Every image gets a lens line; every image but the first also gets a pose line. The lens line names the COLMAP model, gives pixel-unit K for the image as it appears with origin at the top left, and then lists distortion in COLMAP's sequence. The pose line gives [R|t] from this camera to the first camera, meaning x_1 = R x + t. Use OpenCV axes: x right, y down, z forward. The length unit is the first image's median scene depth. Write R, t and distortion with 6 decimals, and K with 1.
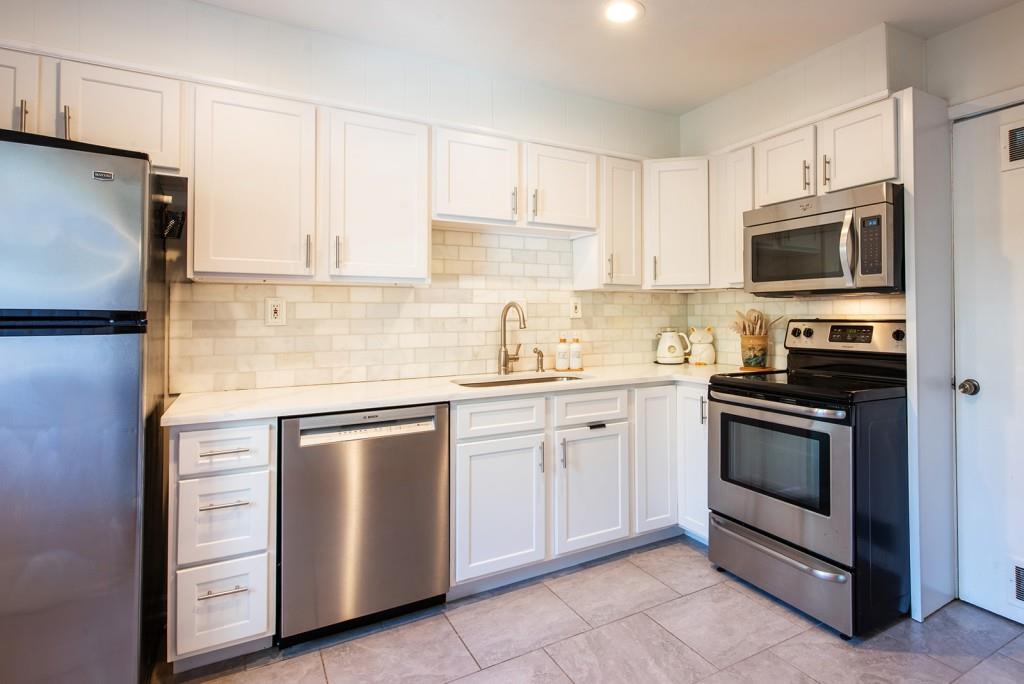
lens RADIAL K [[551.4, 0, 583.2], [0, 551.4, 305.8], [0, 0, 1]] dist [0.018680, -0.007041]
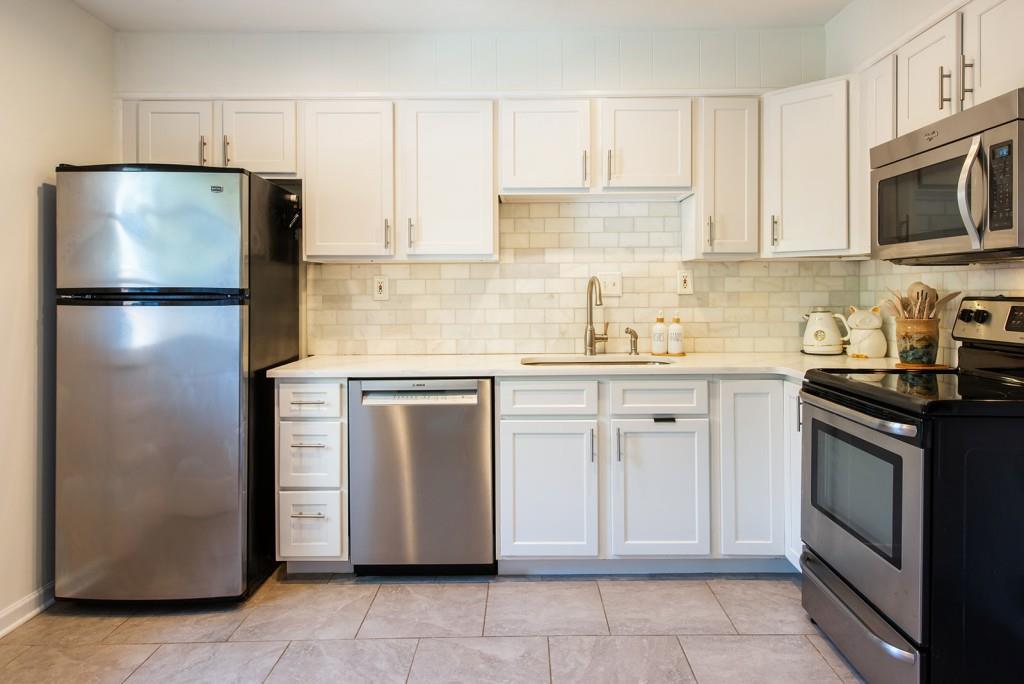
lens RADIAL K [[650.7, 0, 503.5], [0, 650.7, 295.8], [0, 0, 1]] dist [0.022970, -0.008160]
pose [[0.847807, 0.003533, -0.530292, 0.362294], [0.010480, 0.999671, 0.023414, -0.001726], [0.530201, -0.025408, 0.847491, 0.008381]]
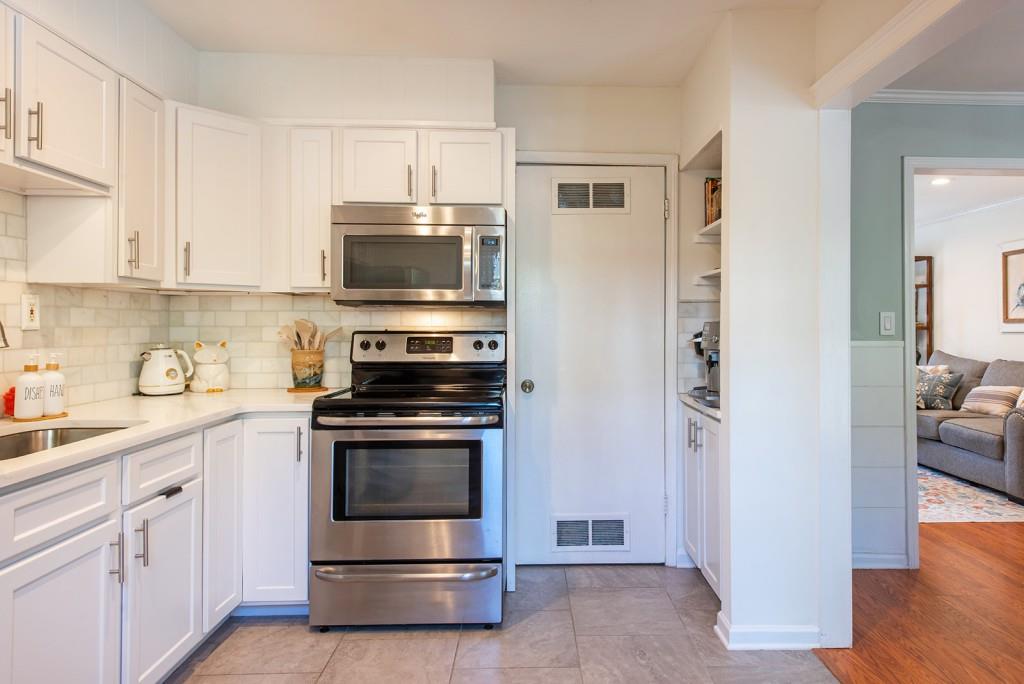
lens RADIAL K [[650.7, 0, 530.8], [0, 650.7, 322.8], [0, 0, 1]] dist [0.022970, -0.008160]
pose [[0.499026, 0.009845, 0.866531, -0.458875], [-0.019464, 0.999811, -0.000150, 0.006294], [-0.866368, -0.016792, 0.499123, 0.242645]]
